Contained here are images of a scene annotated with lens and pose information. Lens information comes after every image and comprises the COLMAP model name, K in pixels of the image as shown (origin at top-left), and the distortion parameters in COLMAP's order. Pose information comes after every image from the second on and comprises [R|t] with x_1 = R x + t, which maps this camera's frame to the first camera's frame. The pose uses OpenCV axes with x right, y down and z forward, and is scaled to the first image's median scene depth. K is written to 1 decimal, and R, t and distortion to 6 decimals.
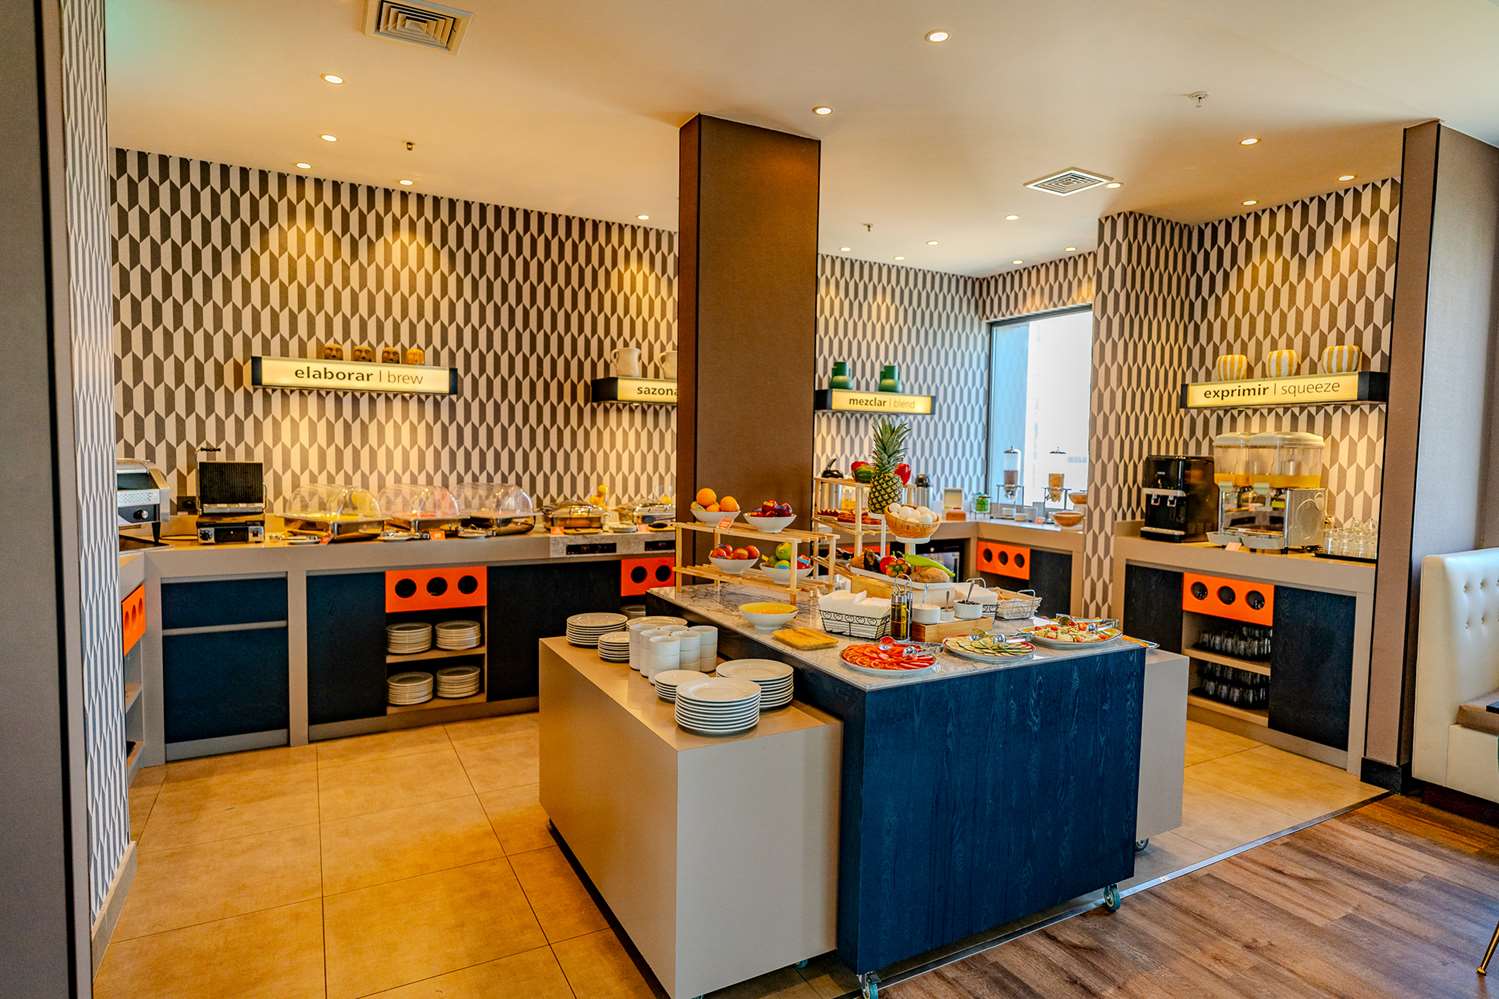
lens RADIAL K [[816.1, 0, 749.5], [0, 816.1, 499.5], [0, 0, 1]] dist [-0.003464, 0.002328]
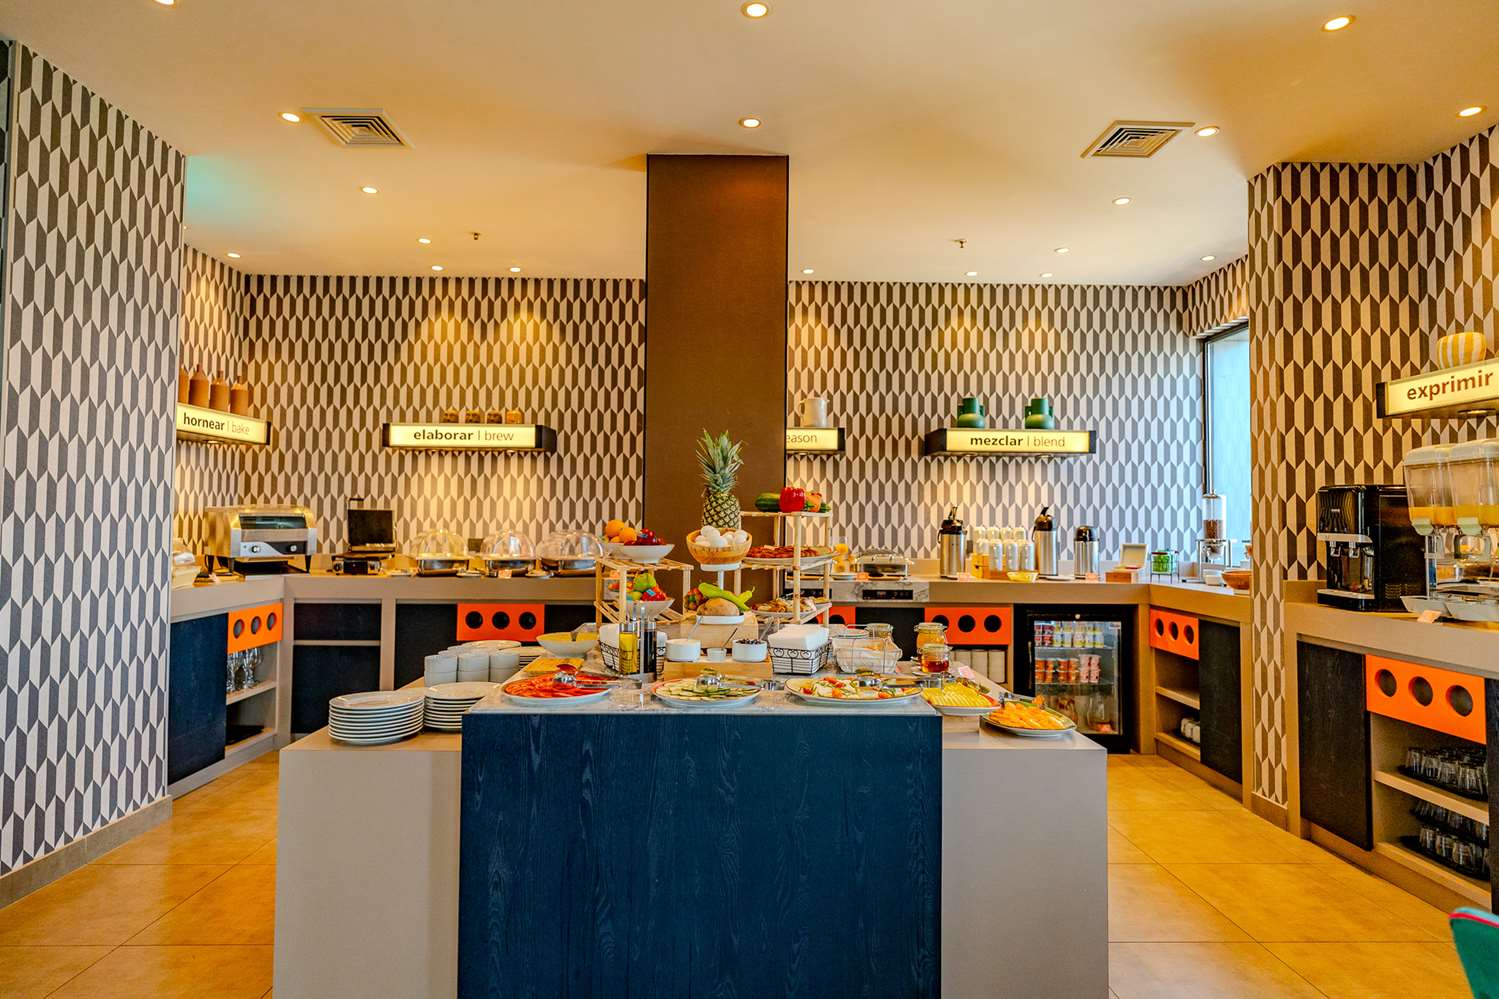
lens RADIAL K [[816.5, 0, 744.1], [0, 816.5, 498.7], [0, 0, 1]] dist [-0.002668, 0.001565]
pose [[0.887745, -0.022453, -0.459787, 0.381722], [-0.022792, 0.995441, -0.092616, 0.034549], [0.459770, 0.092698, 0.883187, 0.149830]]
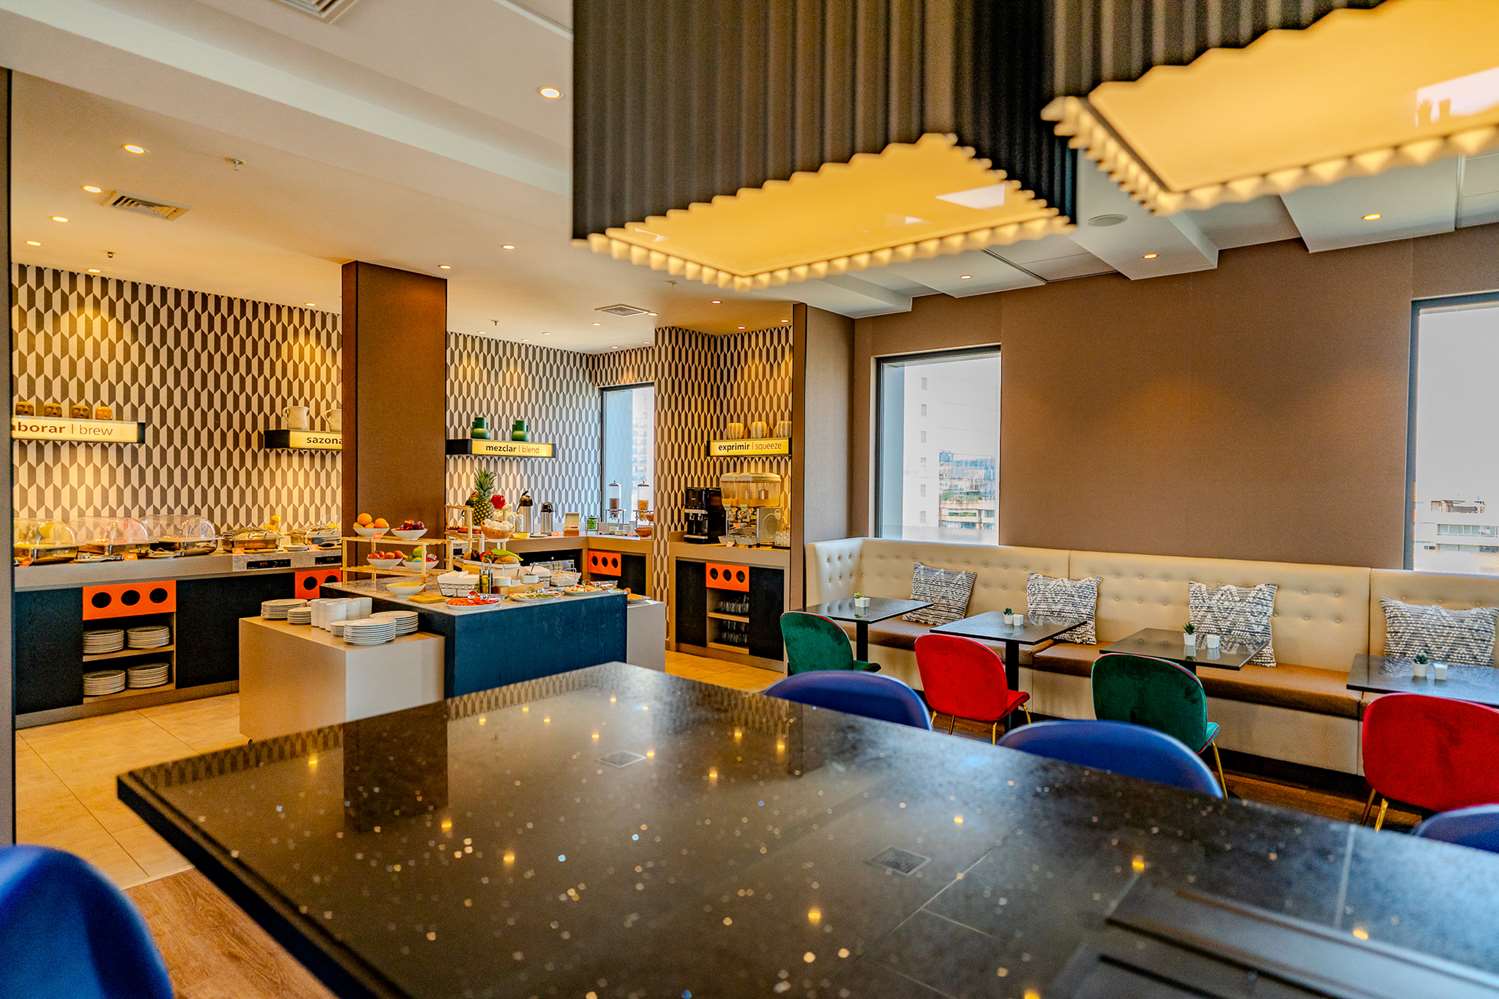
lens RADIAL K [[816.5, 0, 744.1], [0, 816.5, 498.7], [0, 0, 1]] dist [-0.002668, 0.001565]
pose [[0.931765, -0.014075, 0.362790, 0.038297], [0.027646, 0.999098, -0.032242, 0.019485], [-0.362009, 0.040071, 0.931313, -0.466897]]
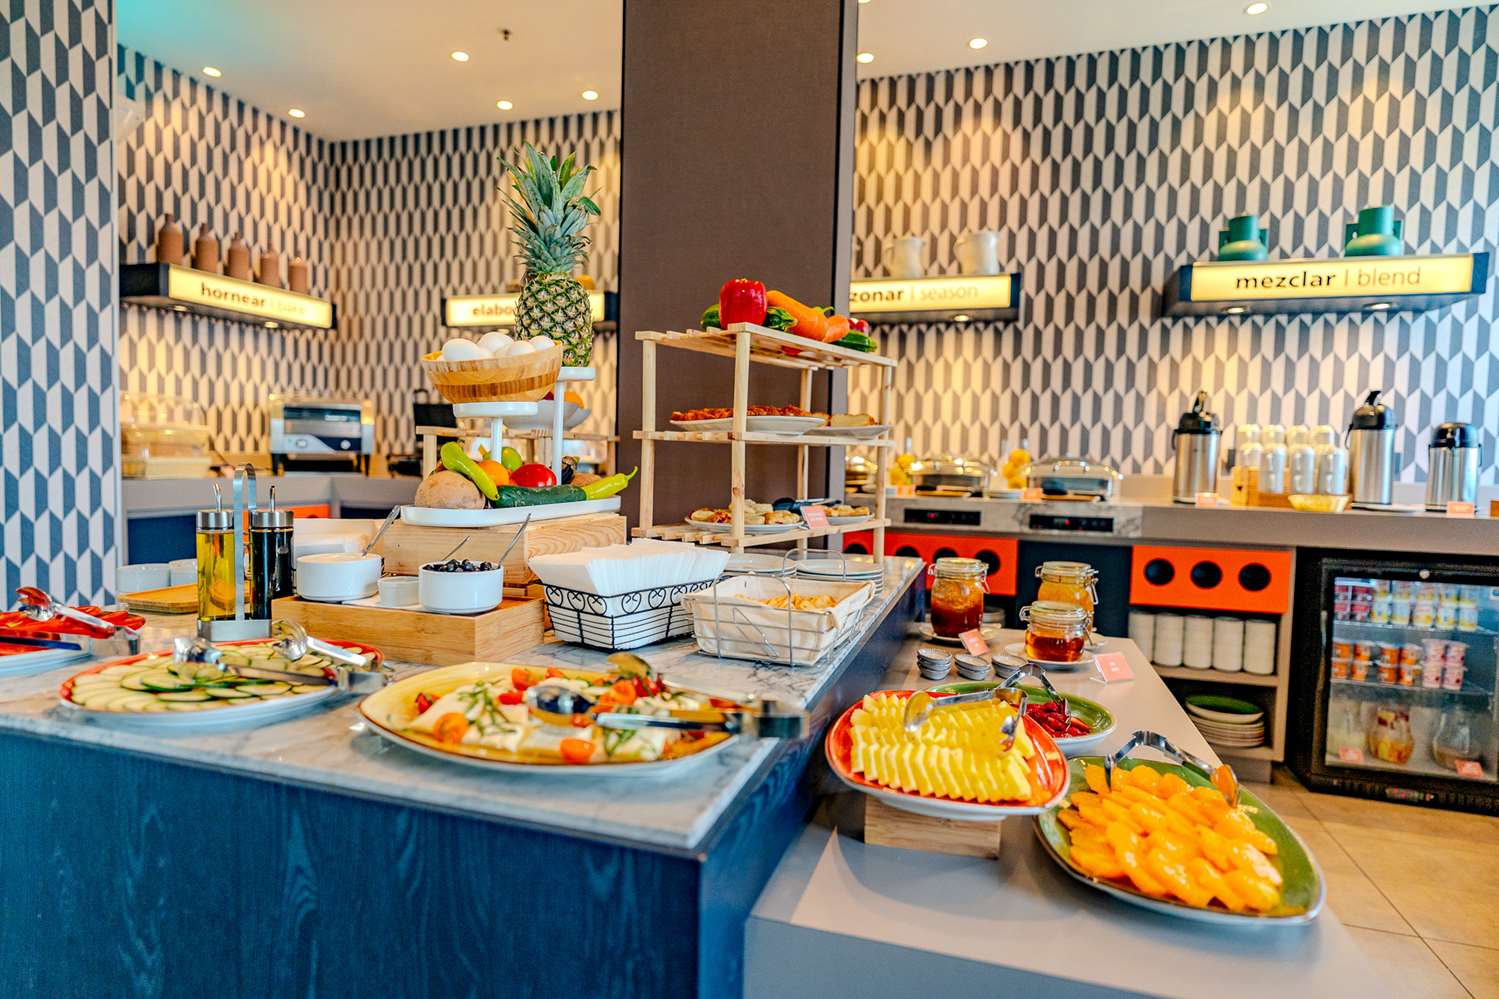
lens RADIAL K [[820.6, 0, 749.5], [0, 820.6, 499.5], [0, 0, 1]] dist [-0.000519, 0.000179]
pose [[0.695647, 0.036405, -0.717460, 0.363112], [-0.056839, 0.998373, -0.004452, 0.053618], [0.716131, 0.043877, 0.696585, 0.494070]]
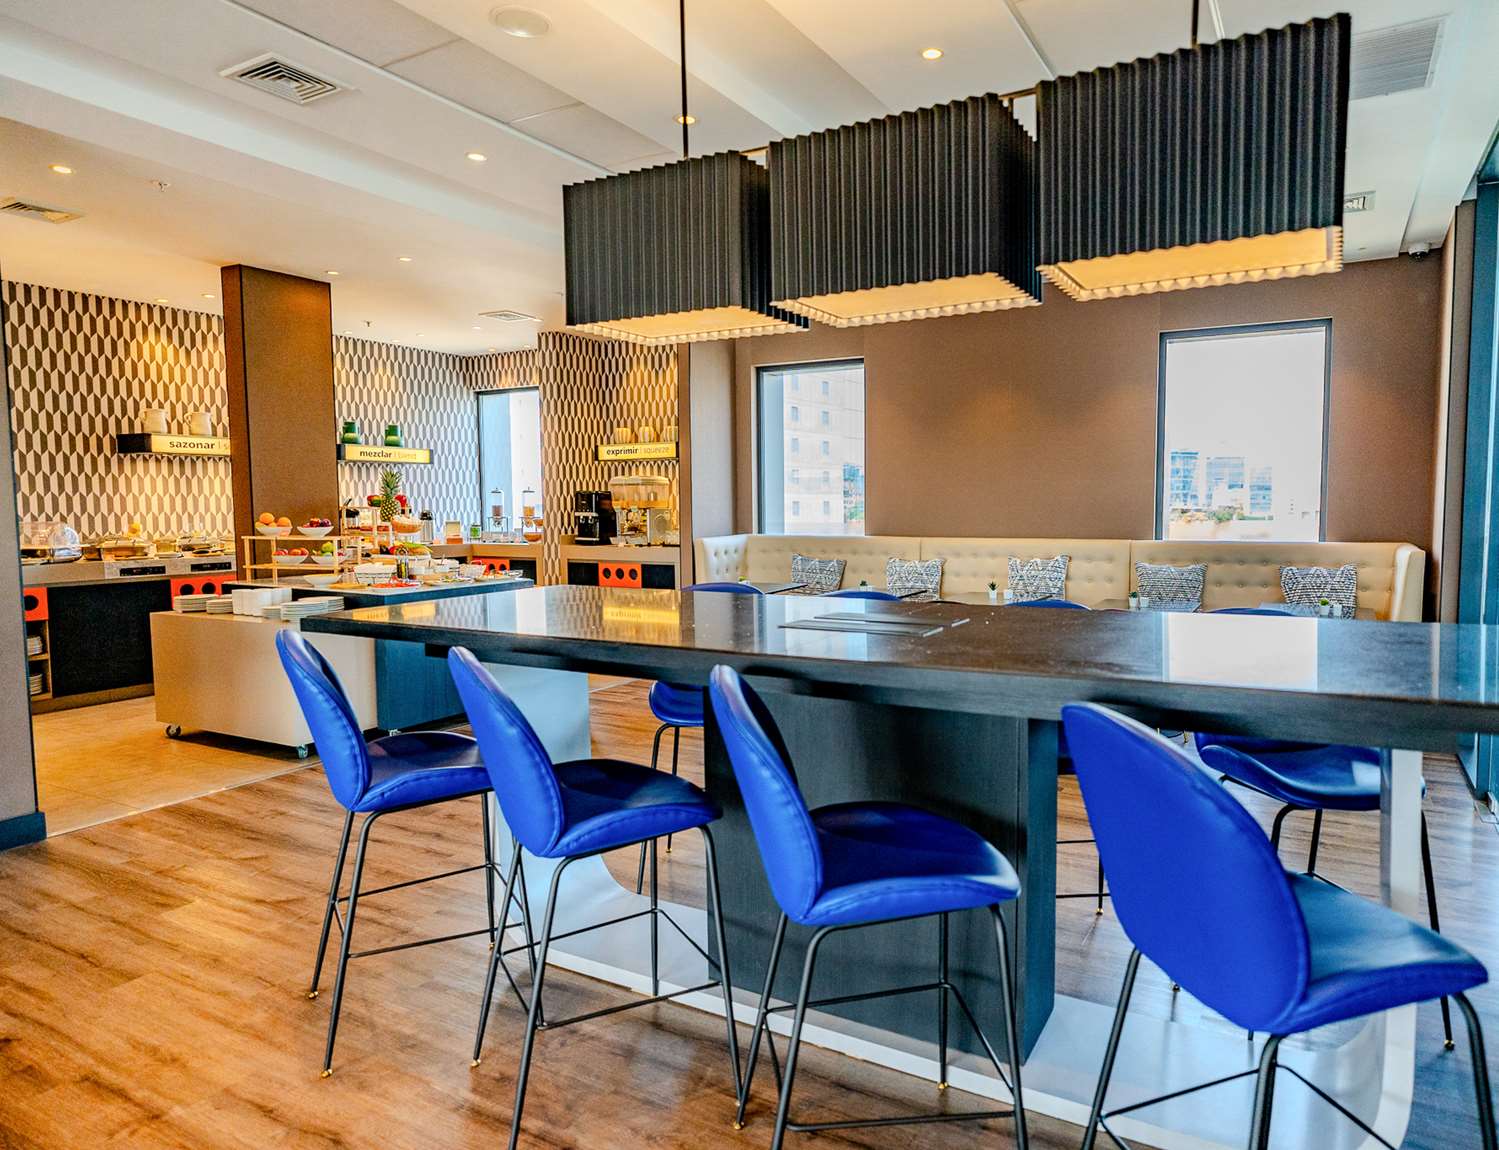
lens RADIAL K [[941.4, 0, 830.6], [0, 941.4, 573.9], [0, 0, 1]] dist [-0.003928, 0.002517]
pose [[0.831166, -0.061745, 0.552586, -0.112965], [0.052361, 0.998091, 0.032766, 0.072243], [-0.553554, 0.001700, 0.832811, -0.787798]]
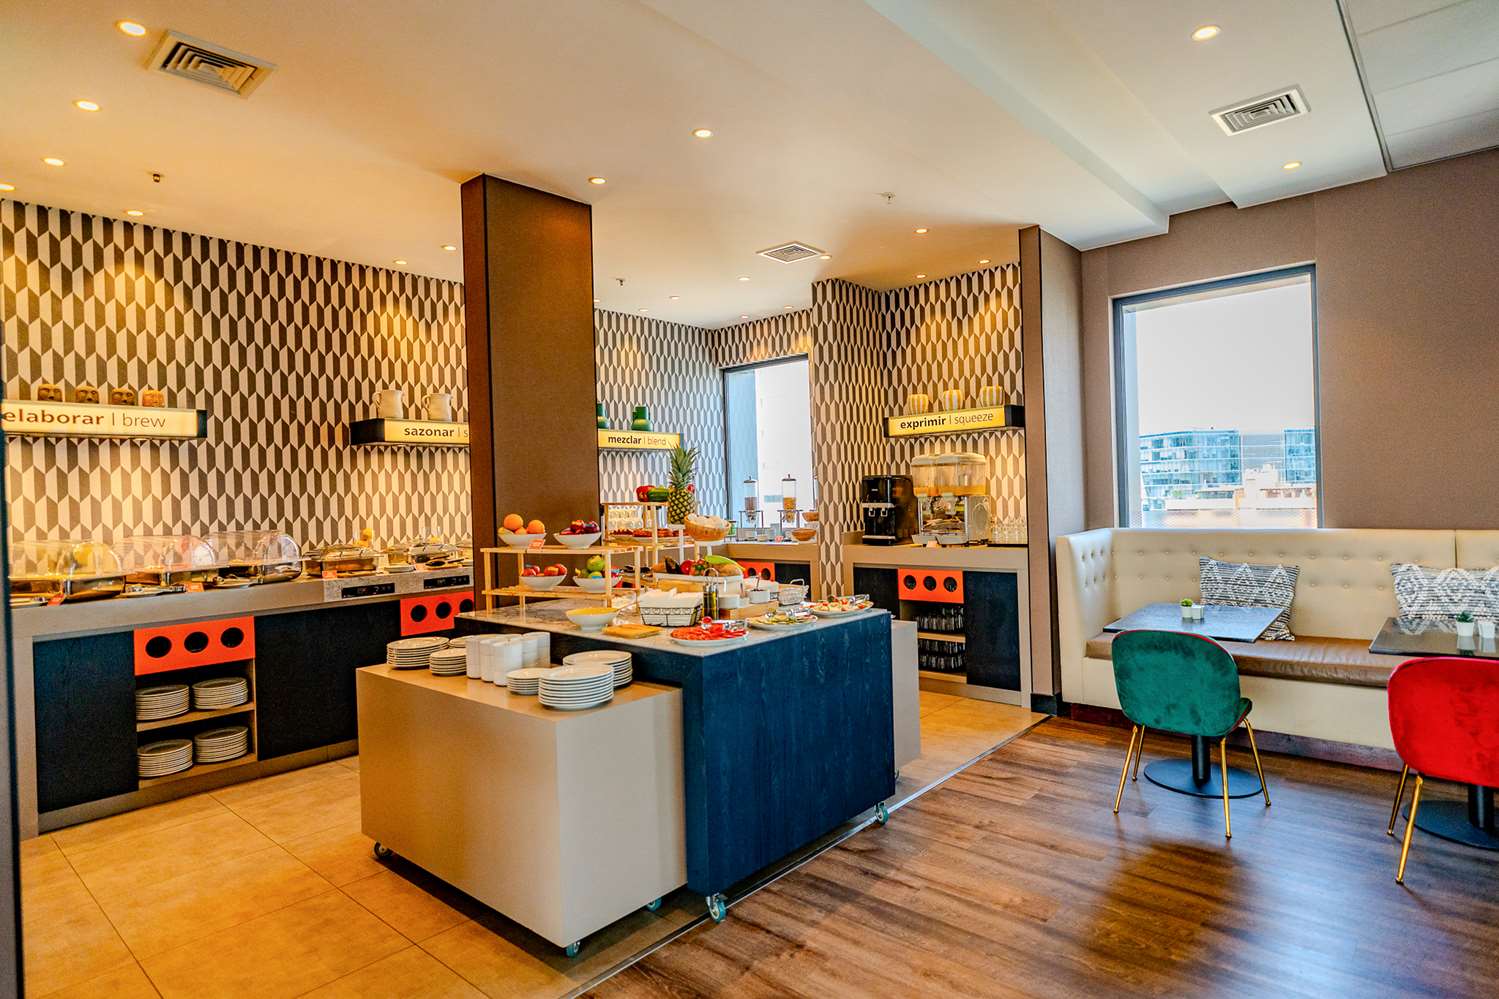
lens RADIAL K [[814.7, 0, 750.1], [0, 814.7, 501.2], [0, 0, 1]] dist [-0.002738, 0.001323]
pose [[0.939323, -0.047381, 0.339747, -0.089035], [0.066757, 0.996728, -0.045563, 0.028333], [-0.336477, 0.065479, 0.939412, -0.087499]]
